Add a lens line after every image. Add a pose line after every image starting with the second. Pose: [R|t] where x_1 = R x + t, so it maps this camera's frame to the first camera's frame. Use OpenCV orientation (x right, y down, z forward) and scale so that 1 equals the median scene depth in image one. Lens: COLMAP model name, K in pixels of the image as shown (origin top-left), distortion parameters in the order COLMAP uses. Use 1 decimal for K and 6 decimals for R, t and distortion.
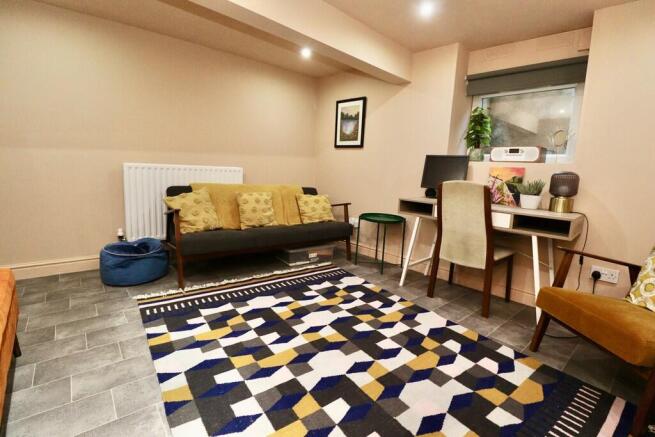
lens RADIAL K [[305.5, 0, 331.6], [0, 305.5, 210.0], [0, 0, 1]] dist [-0.001829, -0.001136]
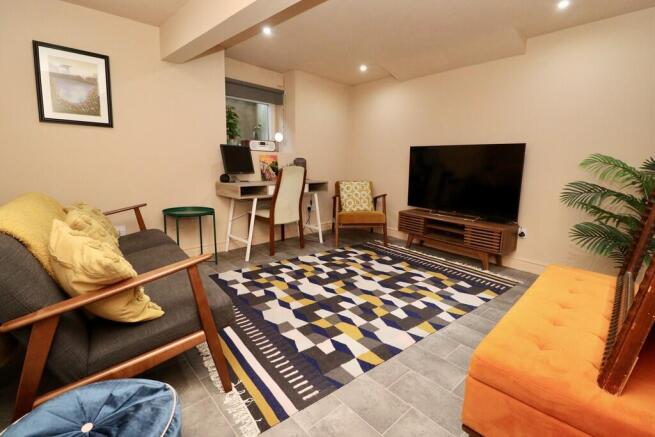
lens RADIAL K [[305.5, 0, 331.6], [0, 305.5, 210.0], [0, 0, 1]] dist [-0.001829, -0.001136]
pose [[-0.040549, -0.197554, 0.979453, -1.132920], [0.117009, 0.972576, 0.201011, -0.170462], [-0.992303, 0.122756, -0.016322, 0.893719]]
